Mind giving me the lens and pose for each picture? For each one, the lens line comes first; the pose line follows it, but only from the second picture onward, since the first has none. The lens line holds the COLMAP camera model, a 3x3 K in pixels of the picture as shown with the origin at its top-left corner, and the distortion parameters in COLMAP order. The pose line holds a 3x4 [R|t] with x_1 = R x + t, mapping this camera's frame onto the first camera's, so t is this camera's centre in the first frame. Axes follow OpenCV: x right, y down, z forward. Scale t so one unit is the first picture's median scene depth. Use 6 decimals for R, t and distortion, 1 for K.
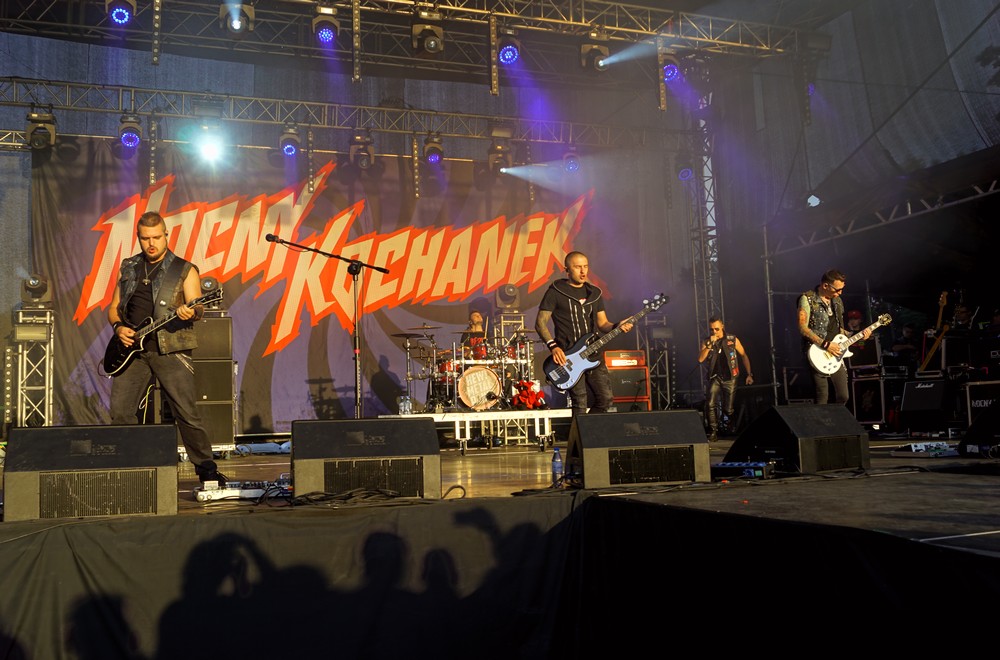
lens RADIAL K [[937.4, 0, 500.0], [0, 937.4, 330.0], [0, 0, 1]] dist [-0.062427, -0.003136]
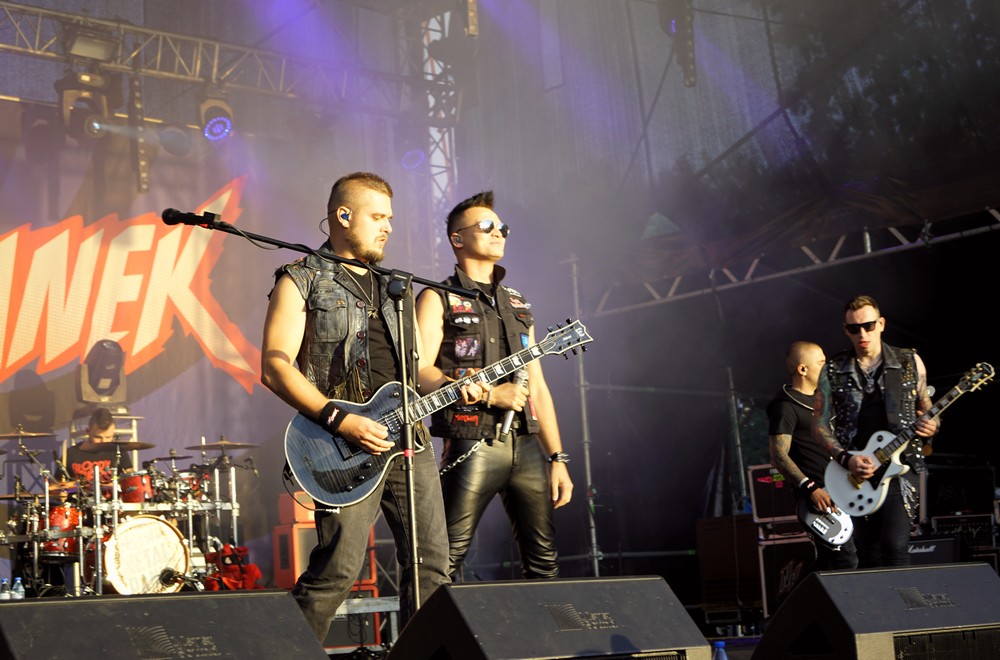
lens RADIAL K [[1857.3, 0, 500.0], [0, 1857.3, 330.0], [0, 0, 1]] dist [-0.000343, -0.040891]
pose [[0.918997, 0.037432, 0.392484, -0.201647], [-0.007215, 0.996913, -0.078185, 0.014144], [-0.394199, 0.069020, 0.916430, 0.027066]]
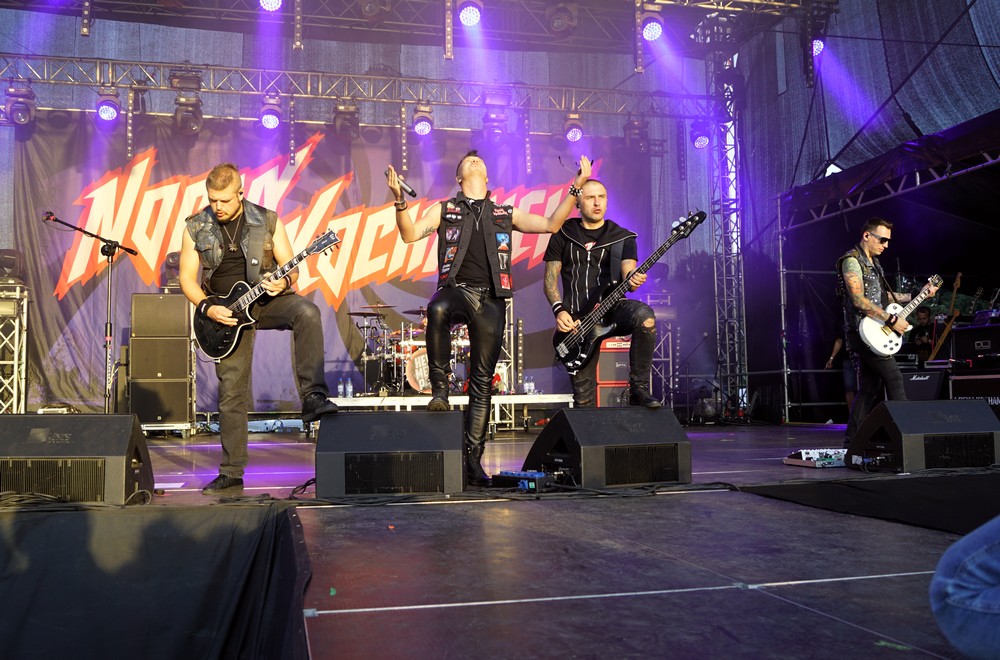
lens RADIAL K [[952.5, 0, 500.0], [0, 952.5, 330.0], [0, 0, 1]] dist [-0.068970, 0.005072]
pose [[0.993336, 0.013526, -0.114461, 0.133137], [-0.010283, 0.999530, 0.028880, -0.006605], [0.114798, -0.027510, 0.993008, 0.044311]]
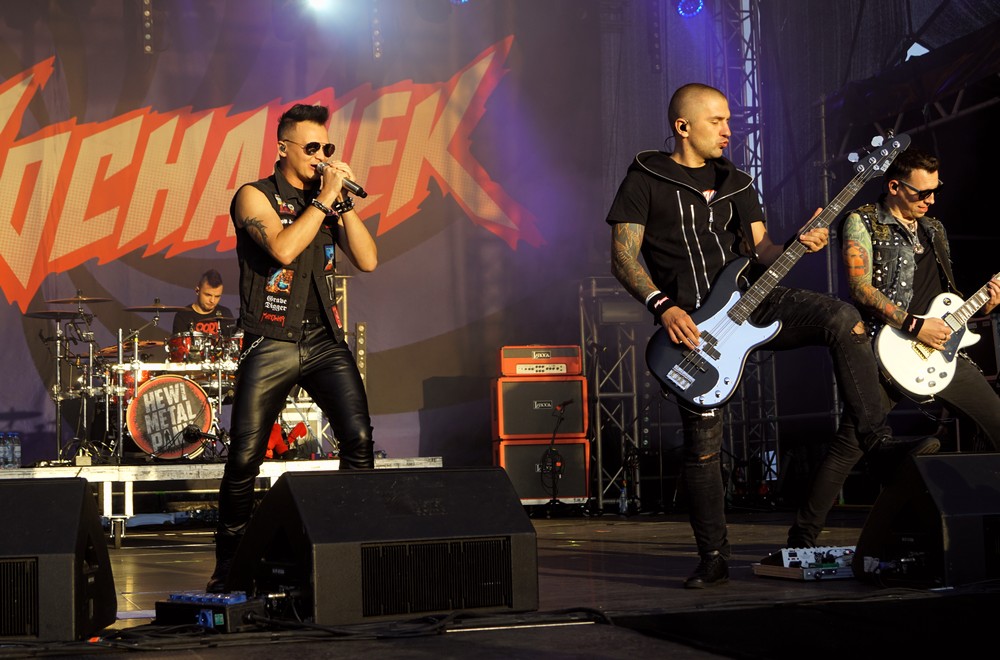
lens RADIAL K [[1677.7, 0, 500.0], [0, 1677.7, 330.0], [0, 0, 1]] dist [0.022791, -0.072398]
pose [[0.998513, 0.003685, -0.054397, 0.175865], [-0.002886, 0.999887, 0.014767, -0.000380], [0.054446, -0.014588, 0.998410, 0.071311]]
